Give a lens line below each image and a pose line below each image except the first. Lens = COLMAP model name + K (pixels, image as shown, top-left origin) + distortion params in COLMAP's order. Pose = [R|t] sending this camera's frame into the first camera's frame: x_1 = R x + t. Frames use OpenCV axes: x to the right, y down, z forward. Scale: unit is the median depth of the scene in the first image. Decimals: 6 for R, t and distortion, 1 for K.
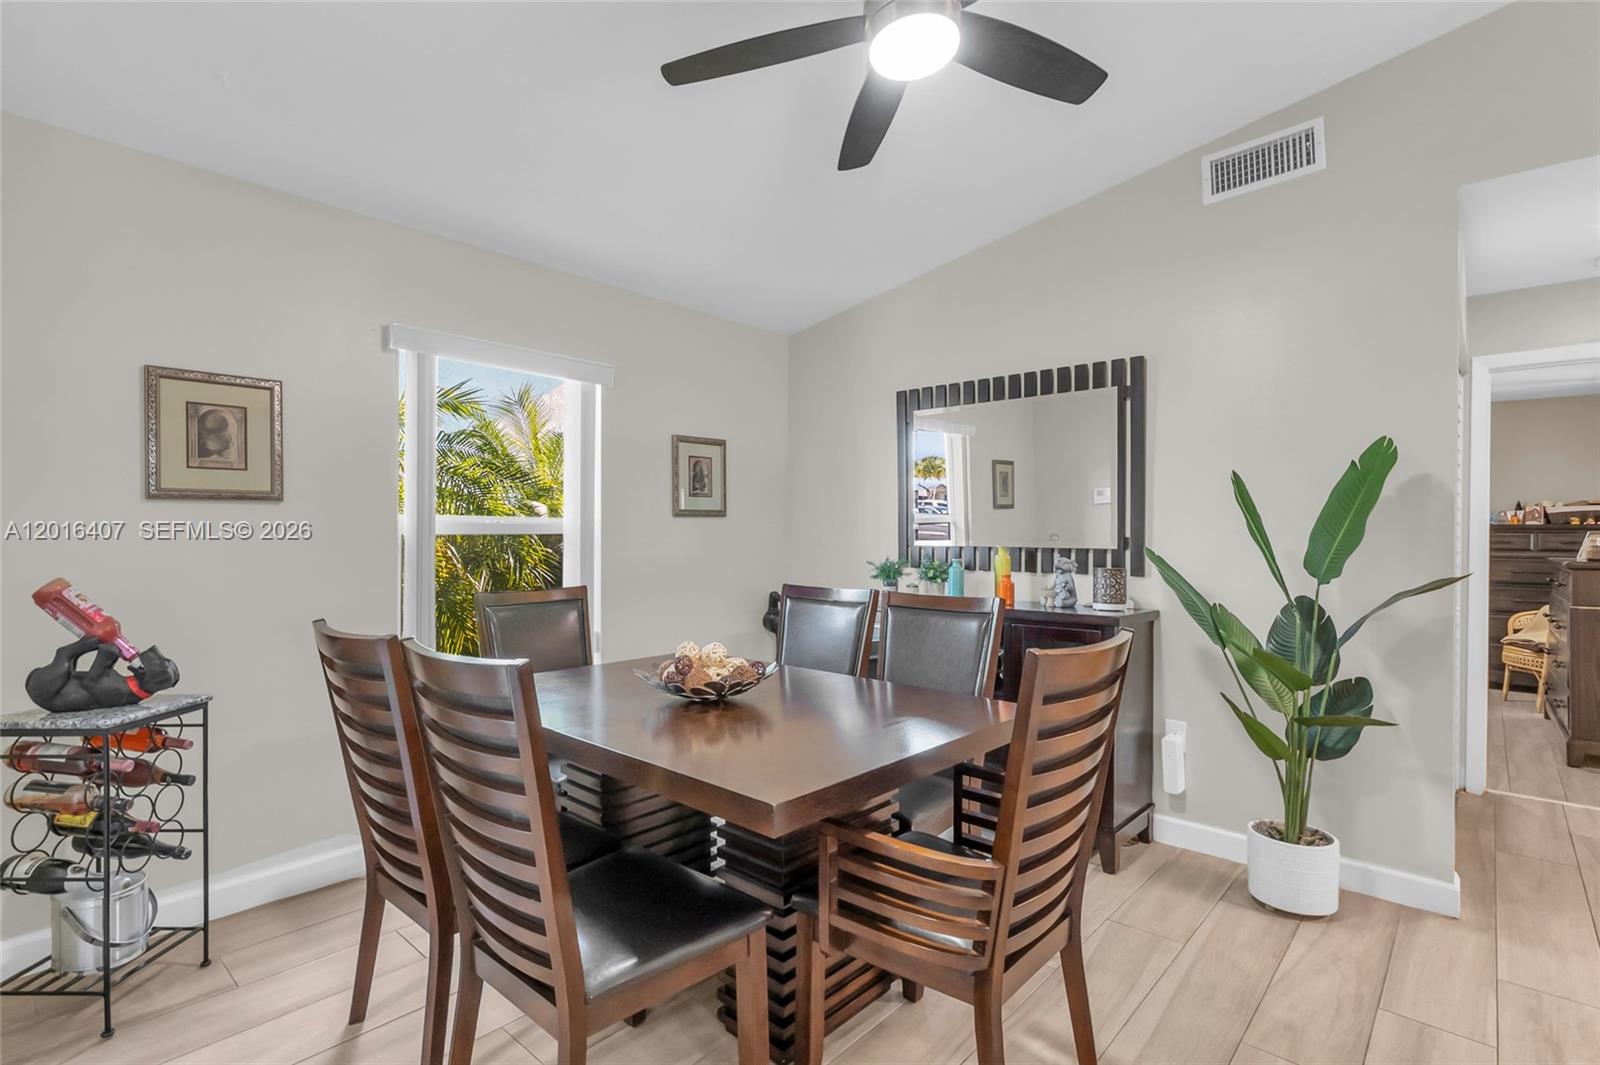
lens RADIAL K [[770.0, 0, 786.8], [0, 770.0, 538.3], [0, 0, 1]] dist [-0.000706, -0.000453]
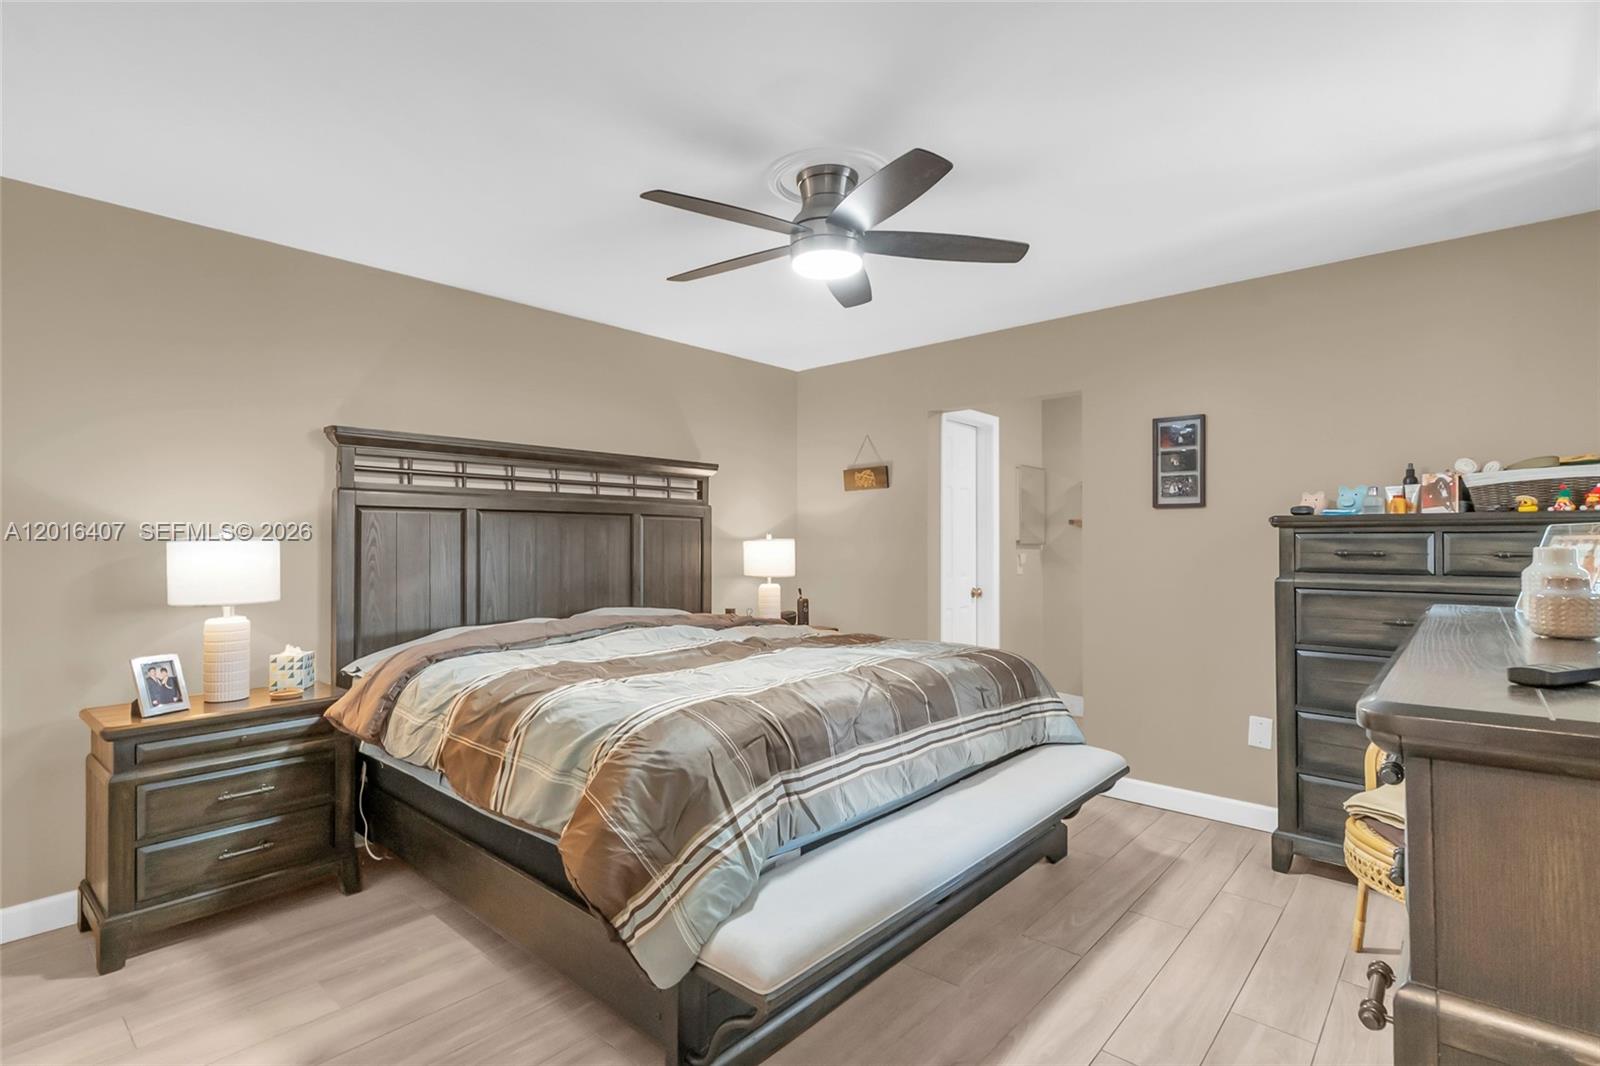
lens RADIAL K [[770.0, 0, 797.6], [0, 770.0, 535.9], [0, 0, 1]] dist [-0.000706, -0.000453]
pose [[0.999958, -0.004563, 0.007900, 1.393330], [0.004654, 0.999923, -0.011528, -0.004711], [-0.007847, 0.011564, 0.999902, 1.304629]]
